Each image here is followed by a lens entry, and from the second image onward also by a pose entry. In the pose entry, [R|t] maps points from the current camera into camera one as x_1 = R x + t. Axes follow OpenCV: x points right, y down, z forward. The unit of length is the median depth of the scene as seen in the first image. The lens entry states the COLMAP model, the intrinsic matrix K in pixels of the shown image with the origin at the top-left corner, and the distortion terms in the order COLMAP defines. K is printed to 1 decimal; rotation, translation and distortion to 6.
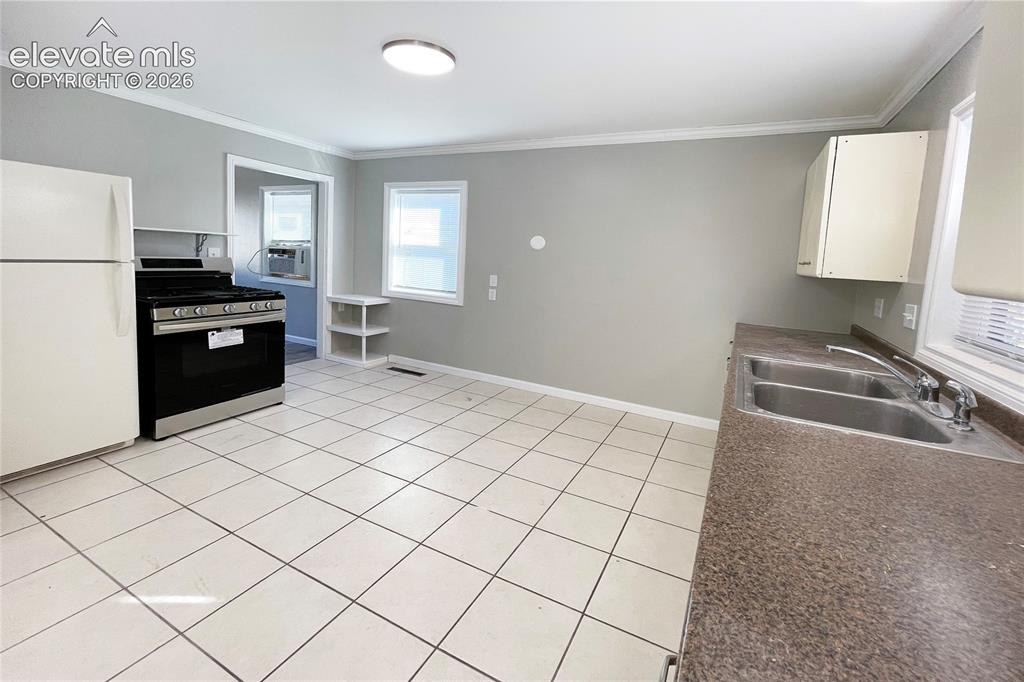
lens RADIAL K [[429.3, 0, 513.0], [0, 429.3, 331.3], [0, 0, 1]] dist [0.005808, -0.001013]
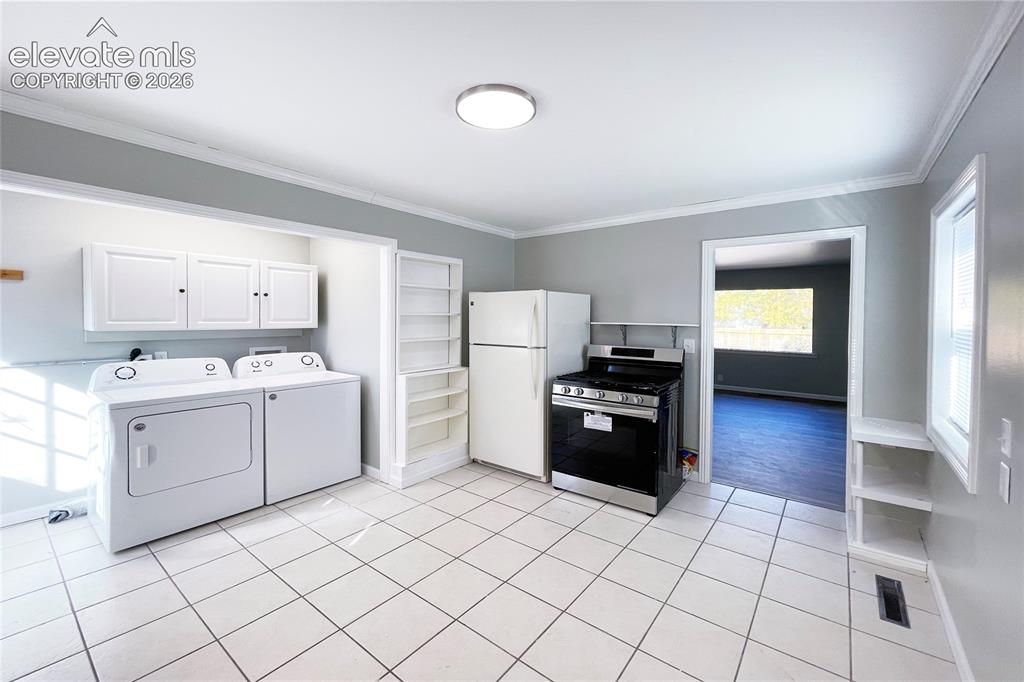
lens RADIAL K [[429.3, 0, 494.2], [0, 429.3, 333.0], [0, 0, 1]] dist [0.005808, -0.001013]
pose [[-0.202395, -0.020585, -0.979088, 0.422279], [-0.182115, 0.983131, 0.016976, -0.168372], [0.962221, 0.181743, -0.202730, 0.906265]]
